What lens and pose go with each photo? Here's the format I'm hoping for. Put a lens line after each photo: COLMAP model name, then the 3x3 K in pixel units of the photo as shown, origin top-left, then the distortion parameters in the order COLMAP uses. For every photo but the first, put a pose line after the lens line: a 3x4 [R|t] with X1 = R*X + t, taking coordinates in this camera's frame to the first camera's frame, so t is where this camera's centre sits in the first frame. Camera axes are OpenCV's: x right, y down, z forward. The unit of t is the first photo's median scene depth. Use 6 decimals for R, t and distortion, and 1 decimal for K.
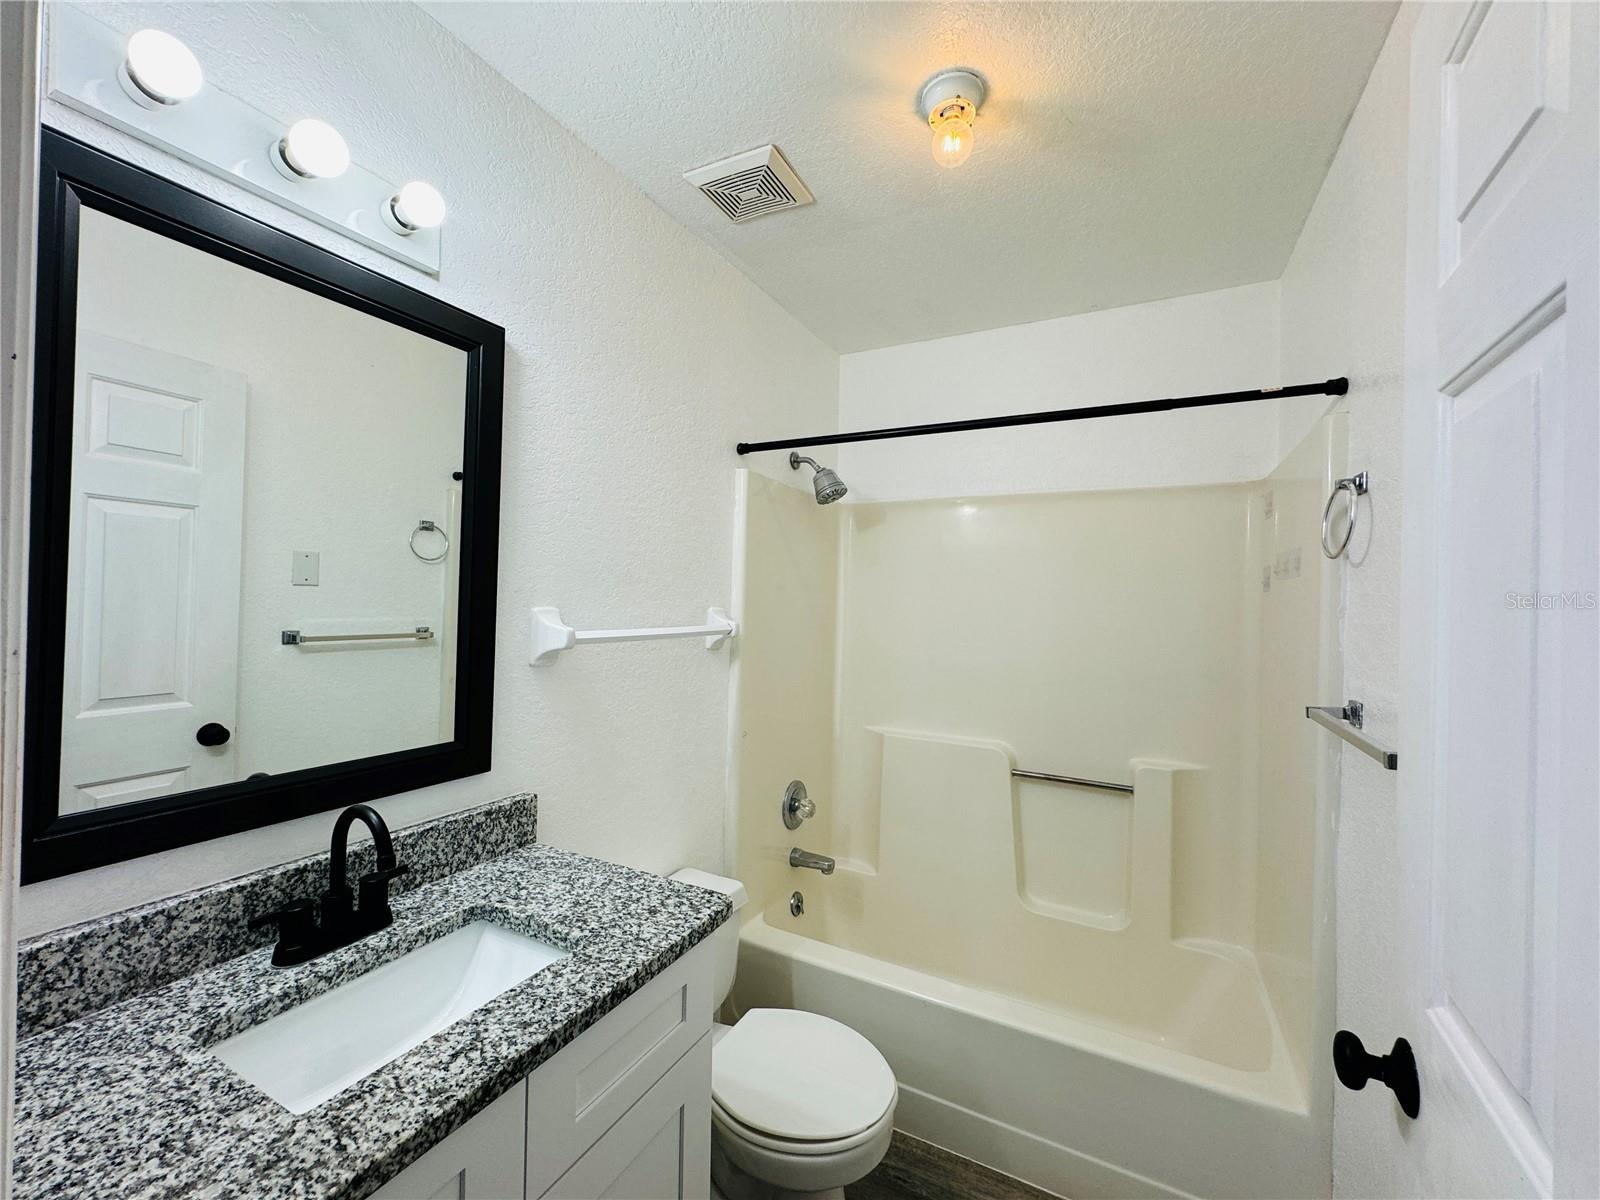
lens RADIAL K [[638.3, 0, 799.6], [0, 638.3, 599.7], [0, 0, 1]] dist [-0.002288, 0.000579]
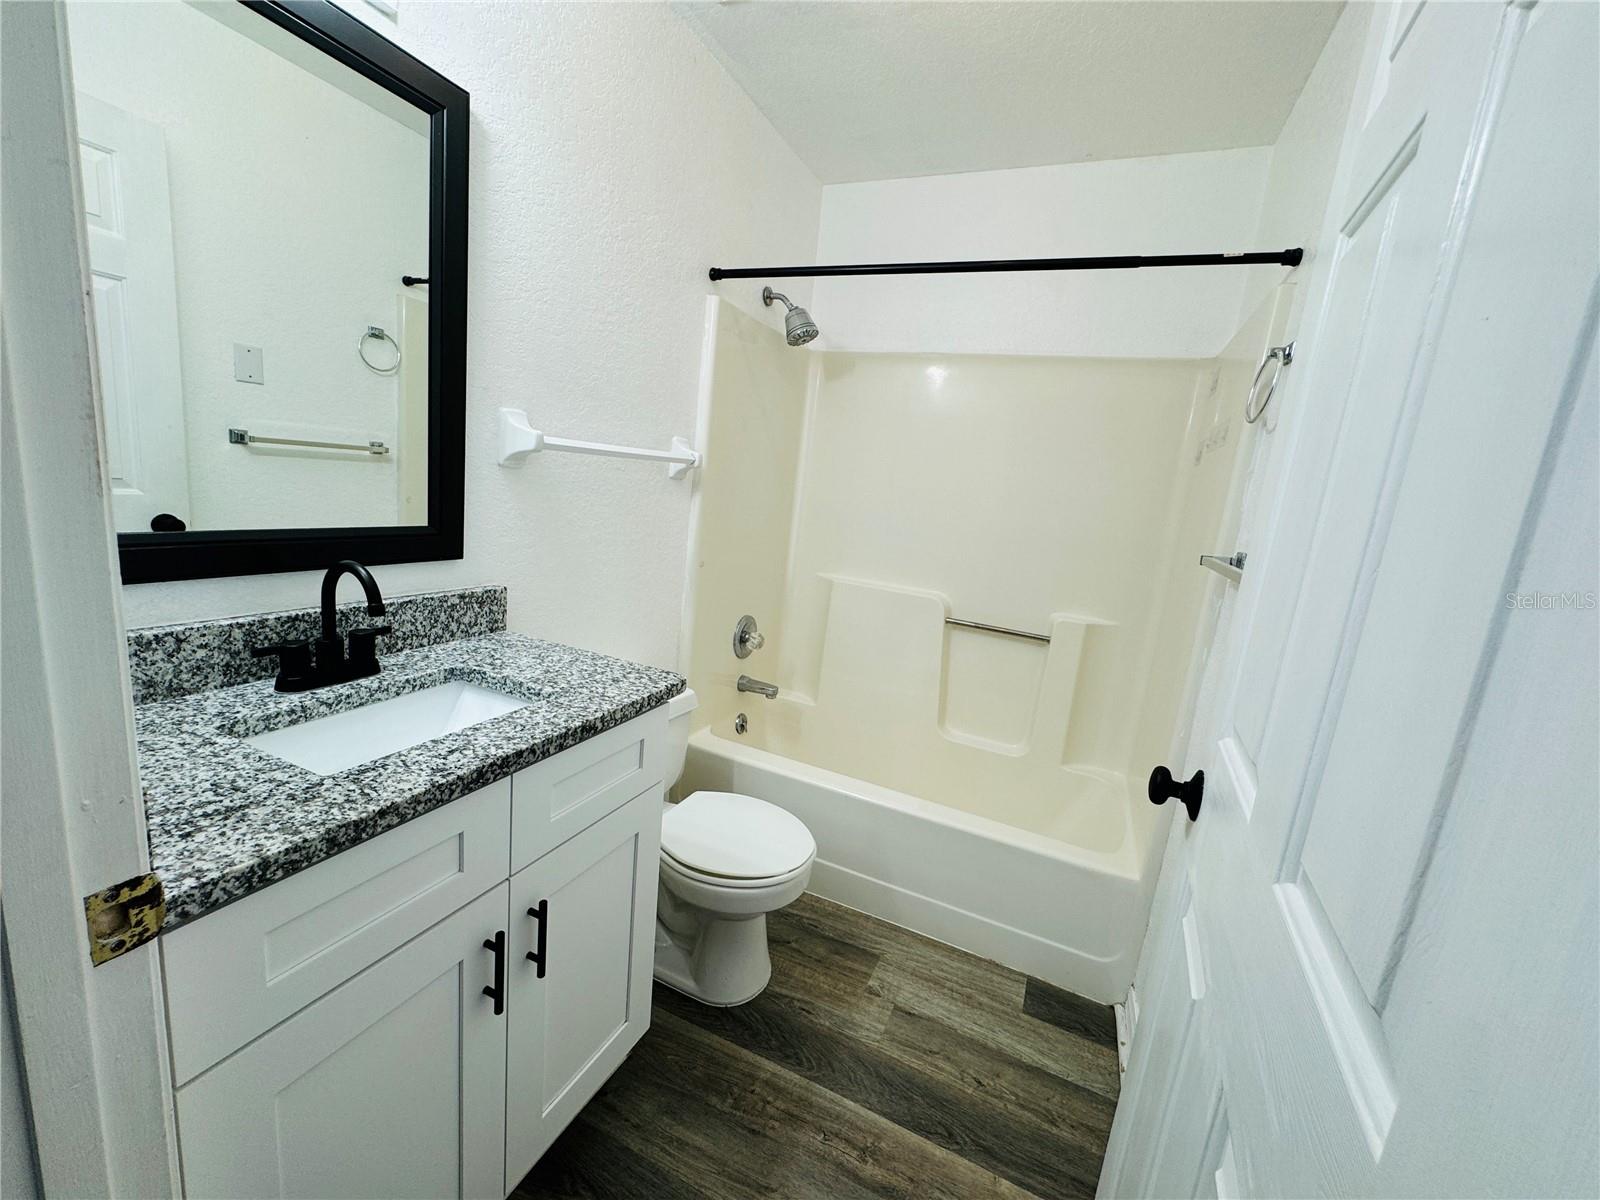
lens RADIAL K [[638.3, 0, 799.2], [0, 638.3, 598.8], [0, 0, 1]] dist [-0.002288, 0.000579]
pose [[0.995170, 0.067665, 0.071117, 0.004250], [-0.080076, 0.978627, 0.189410, 0.086609], [-0.056780, -0.194190, 0.979319, -0.090888]]
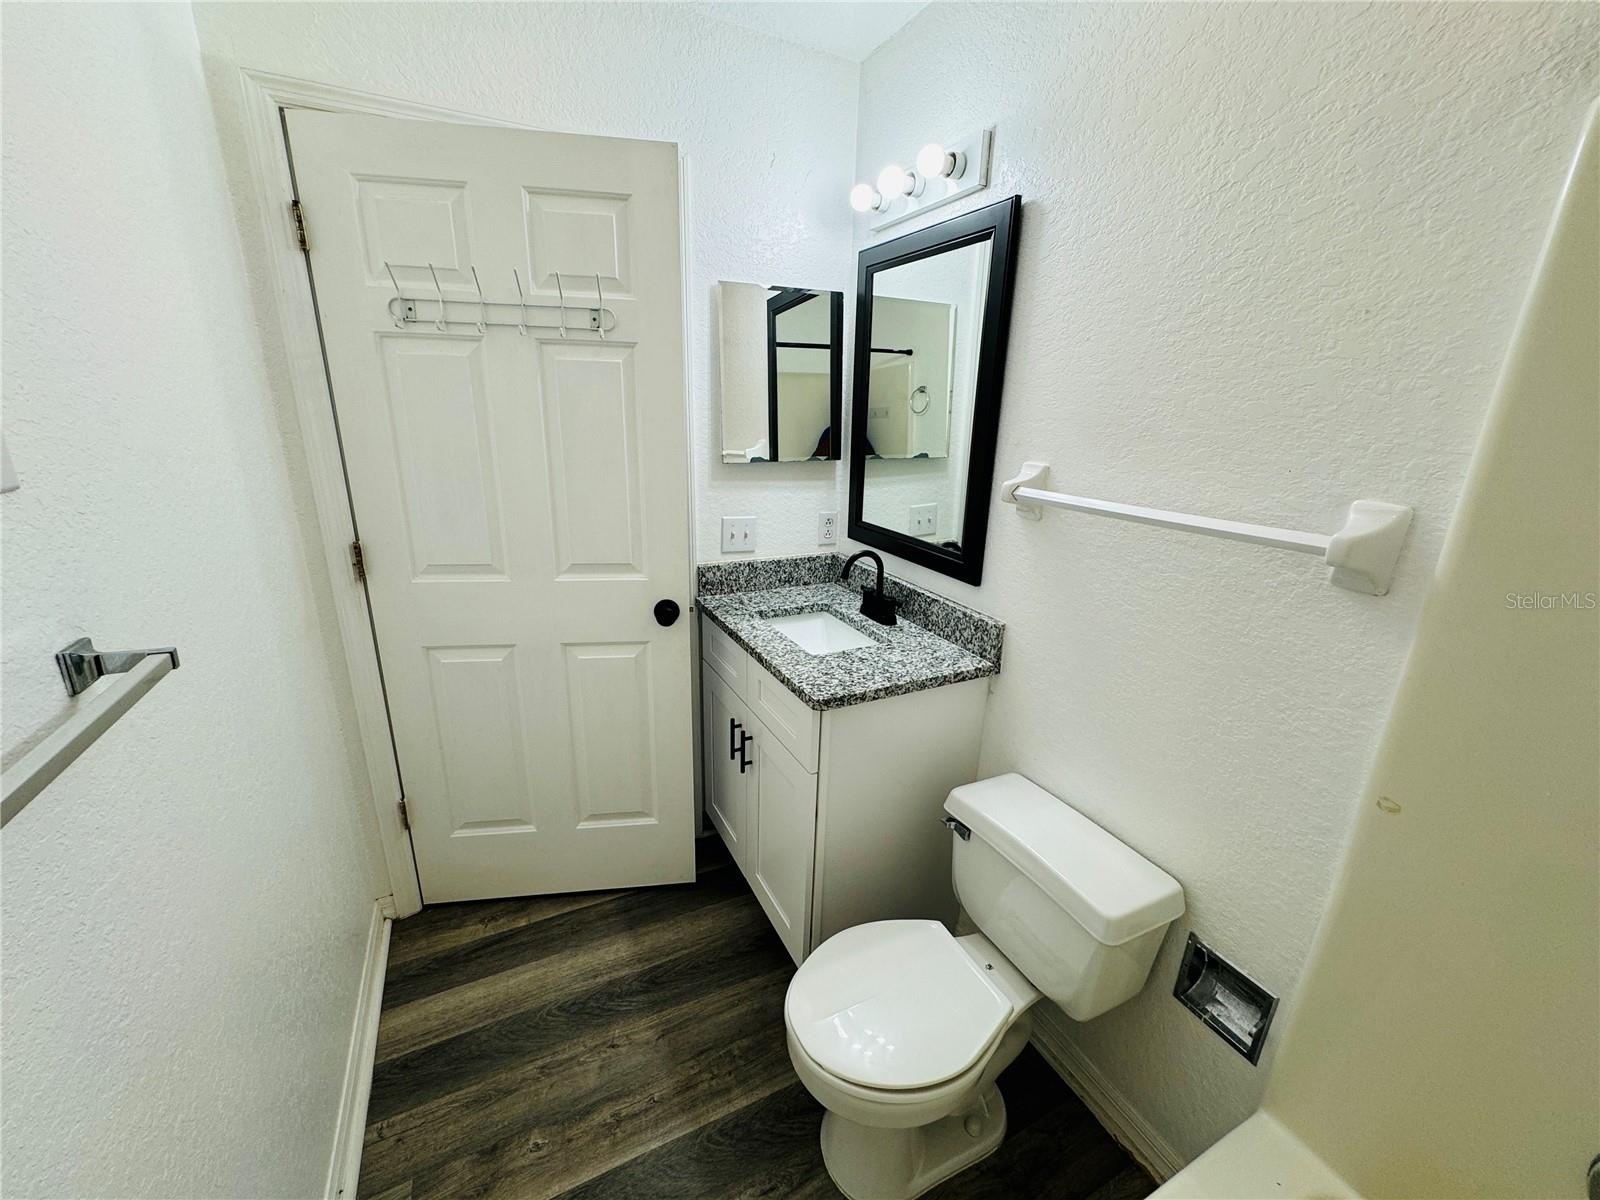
lens RADIAL K [[638.3, 0, 801.3], [0, 638.3, 598.4], [0, 0, 1]] dist [-0.002288, 0.000579]
pose [[-0.578358, 0.203487, -0.789997, 0.746000], [-0.036922, 0.960869, 0.274531, -0.049979], [0.814947, 0.187945, -0.548213, 1.427501]]
